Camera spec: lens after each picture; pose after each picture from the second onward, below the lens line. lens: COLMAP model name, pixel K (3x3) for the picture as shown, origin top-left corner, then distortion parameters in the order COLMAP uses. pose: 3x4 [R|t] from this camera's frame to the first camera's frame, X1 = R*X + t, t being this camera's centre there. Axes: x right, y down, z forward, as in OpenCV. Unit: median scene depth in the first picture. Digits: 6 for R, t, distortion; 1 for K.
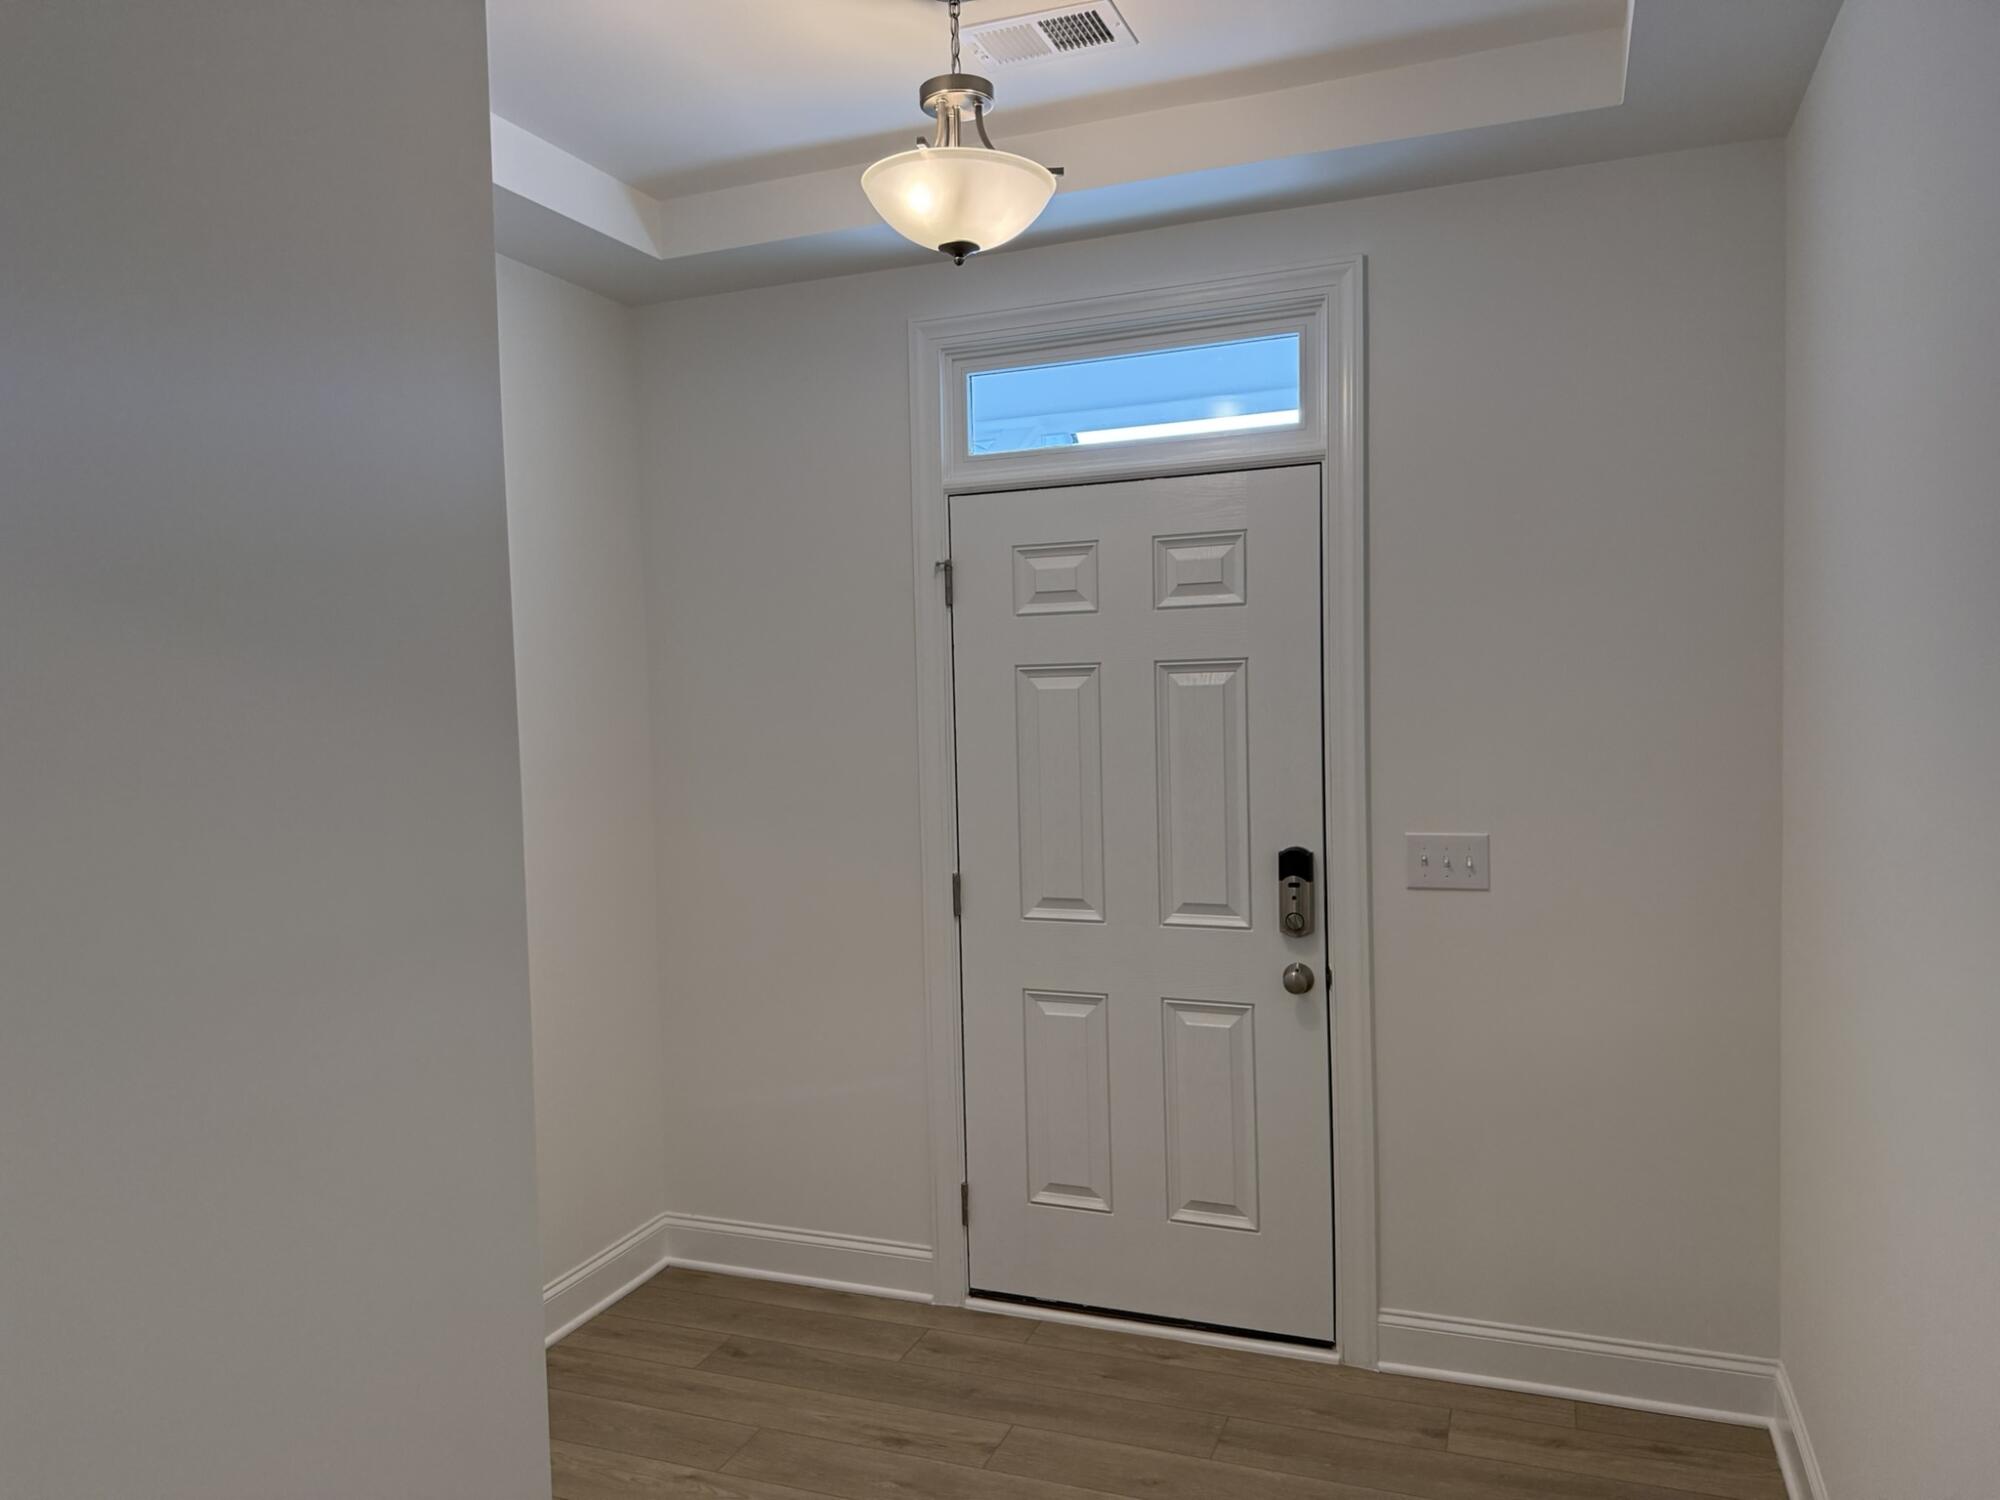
lens RADIAL K [[1399.7, 0, 994.7], [0, 1399.7, 754.3], [0, 0, 1]] dist [0.055459, -0.048490]
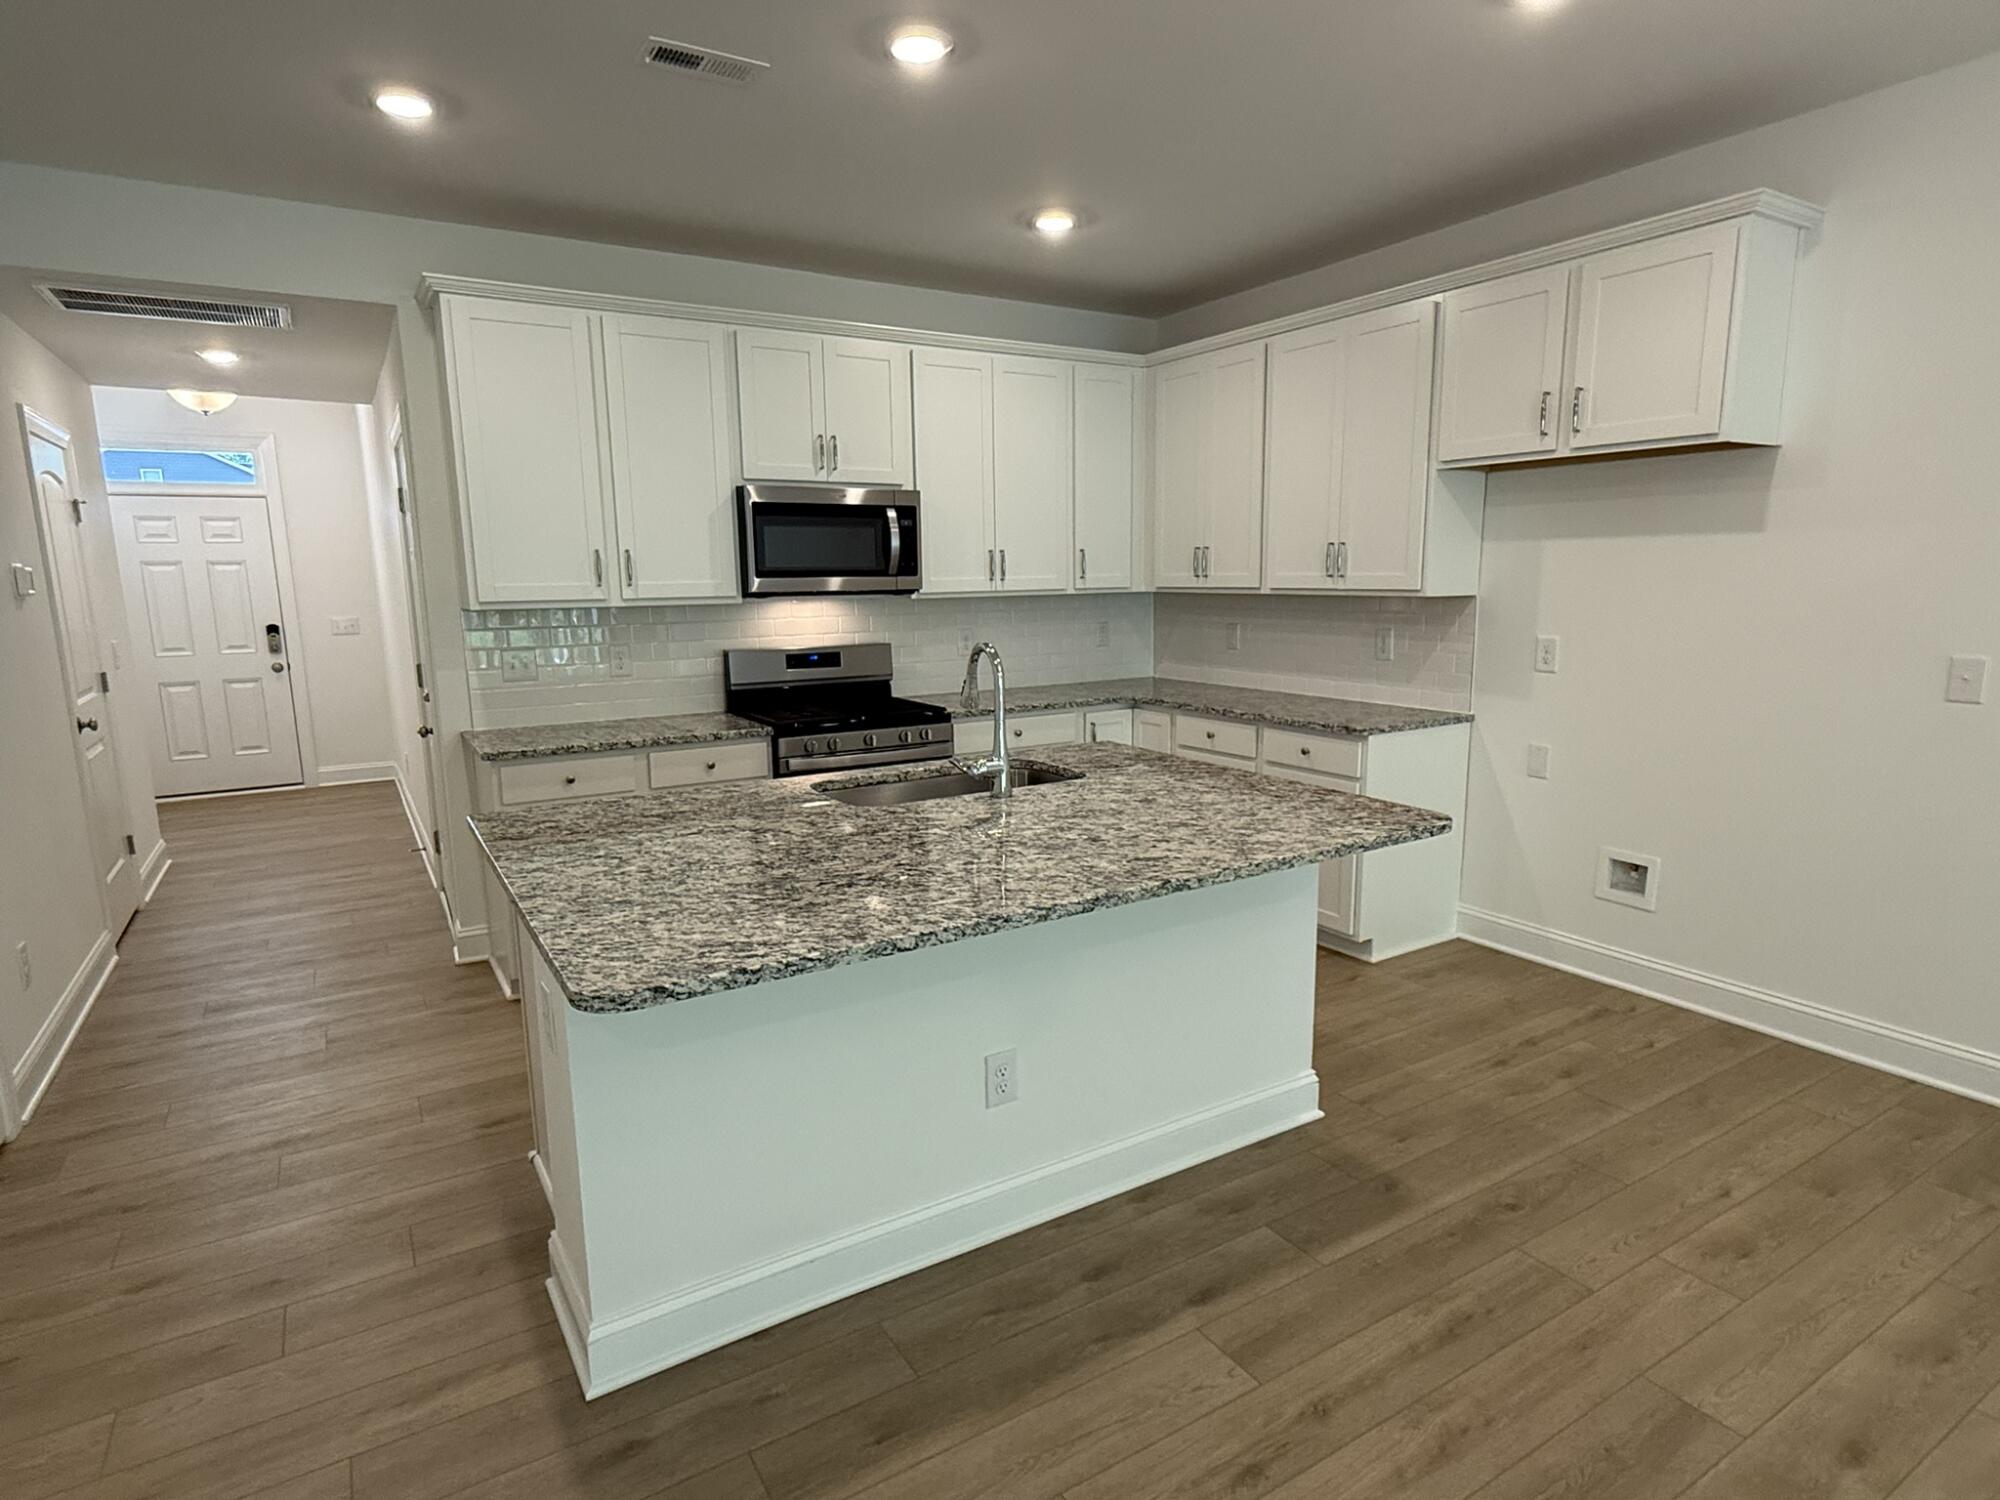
lens RADIAL K [[1090.4, 0, 1033.0], [0, 1090.4, 759.0], [0, 0, 1]] dist [0.002733, 0.003886]
pose [[0.589872, -0.115622, 0.799176, -0.749834], [0.036171, 0.992486, 0.116891, 0.139242], [-0.806686, -0.040044, 0.589622, -1.772170]]
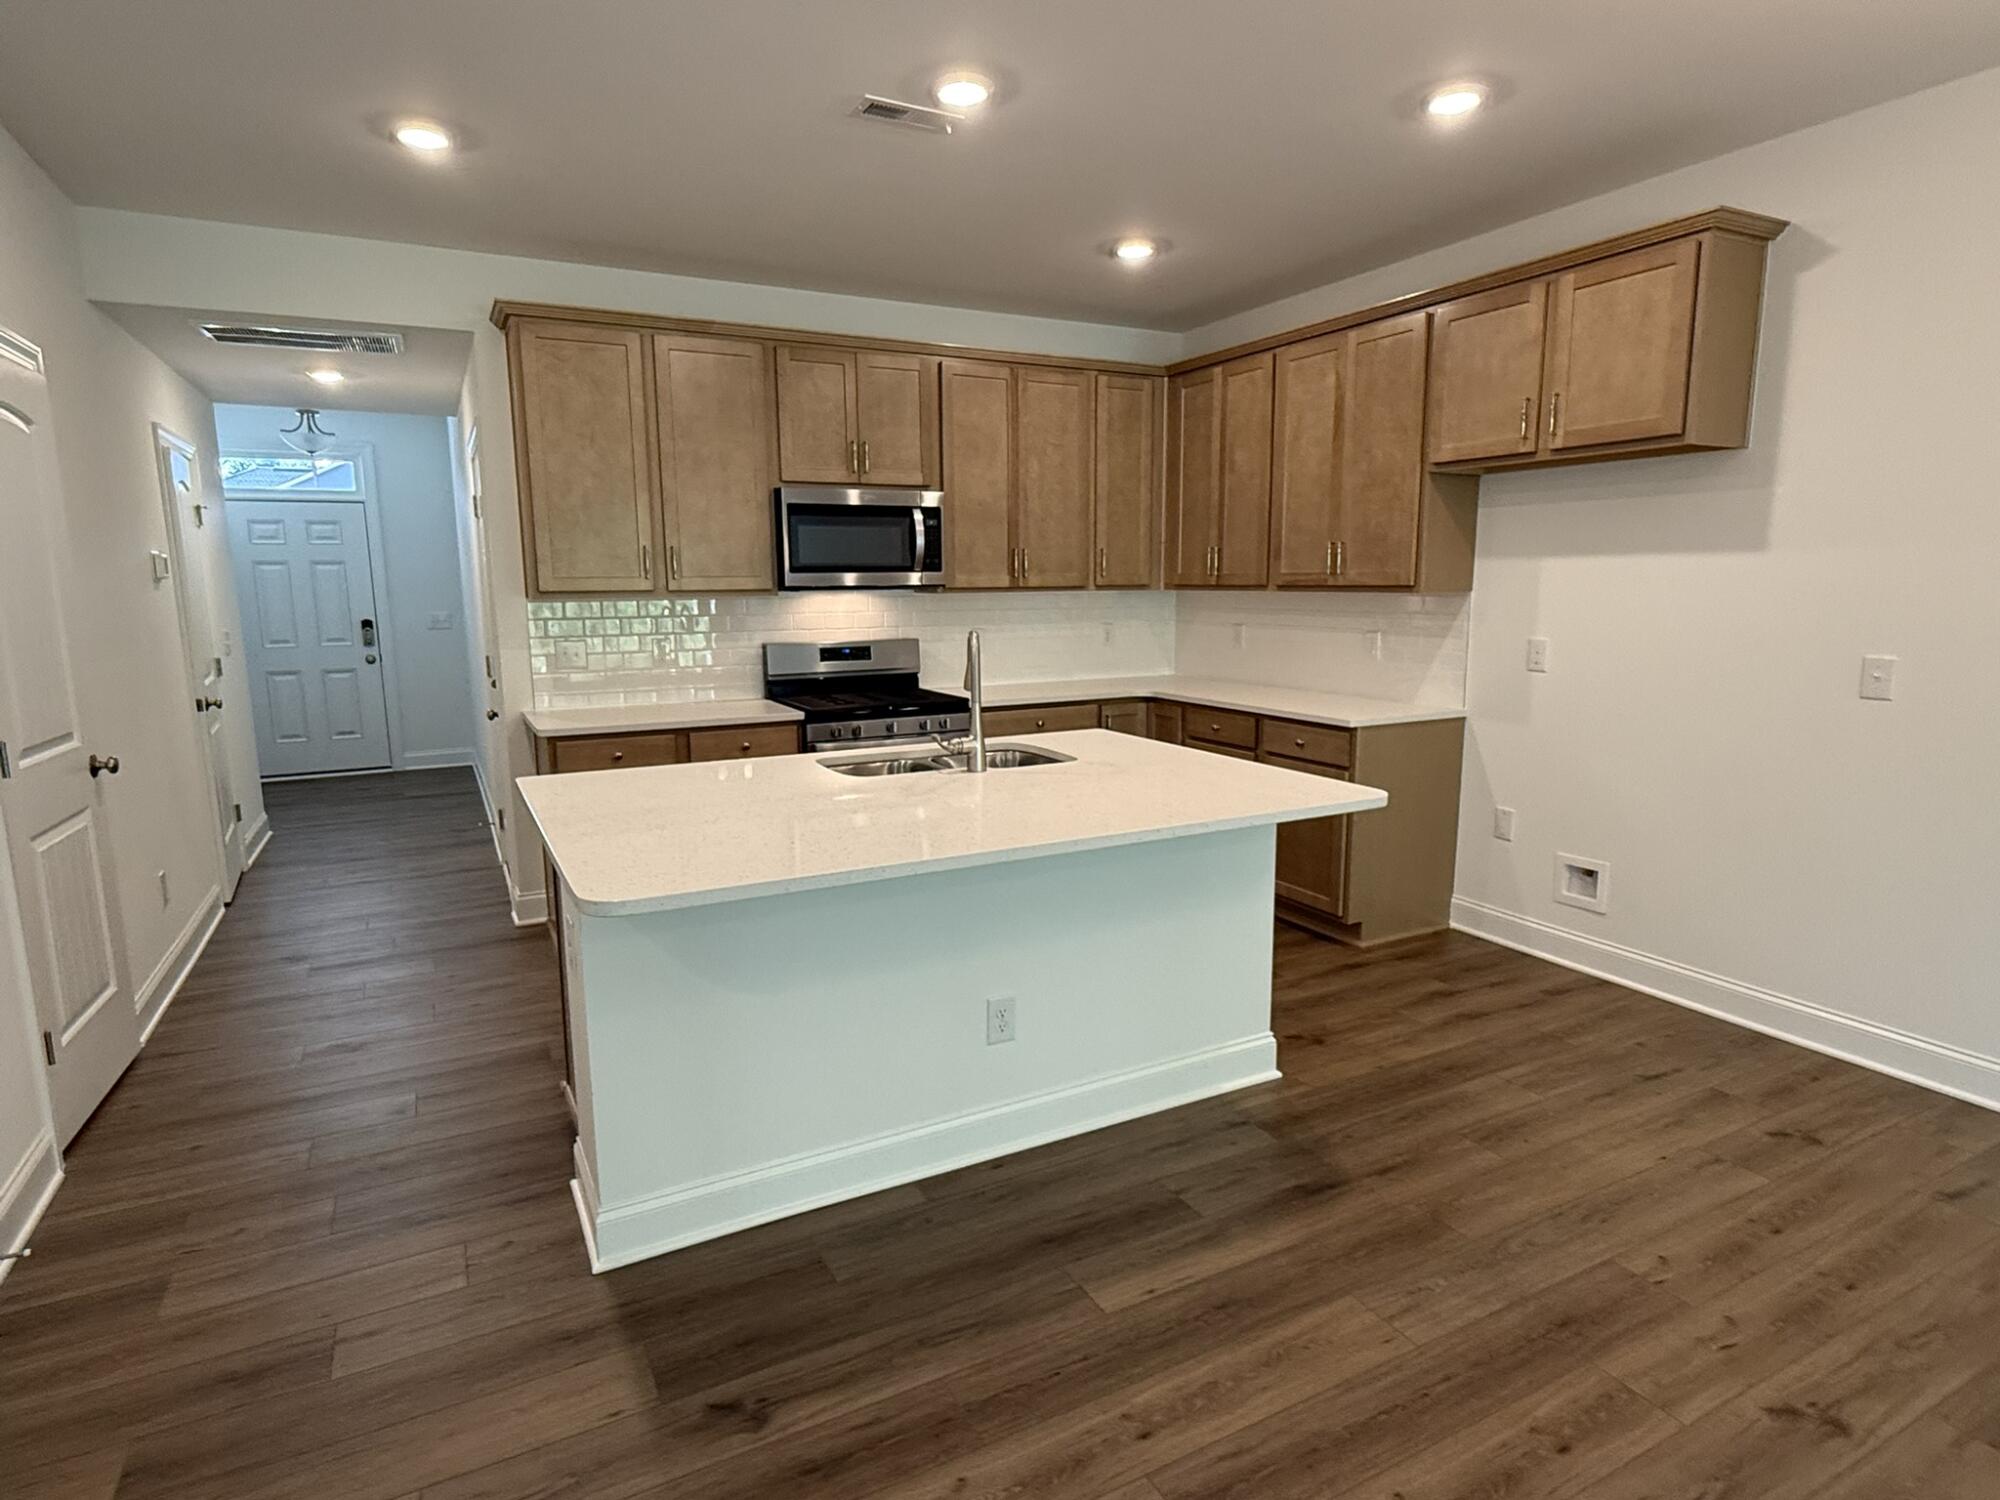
lens RADIAL K [[1090.4, 0, 1001.2], [0, 1090.4, 756.0], [0, 0, 1]] dist [0.002733, 0.003886]
pose [[0.654762, -0.100348, 0.749144, -0.764169], [0.027512, 0.993655, 0.109054, 0.146455], [-0.755334, -0.050793, 0.653369, -1.826686]]
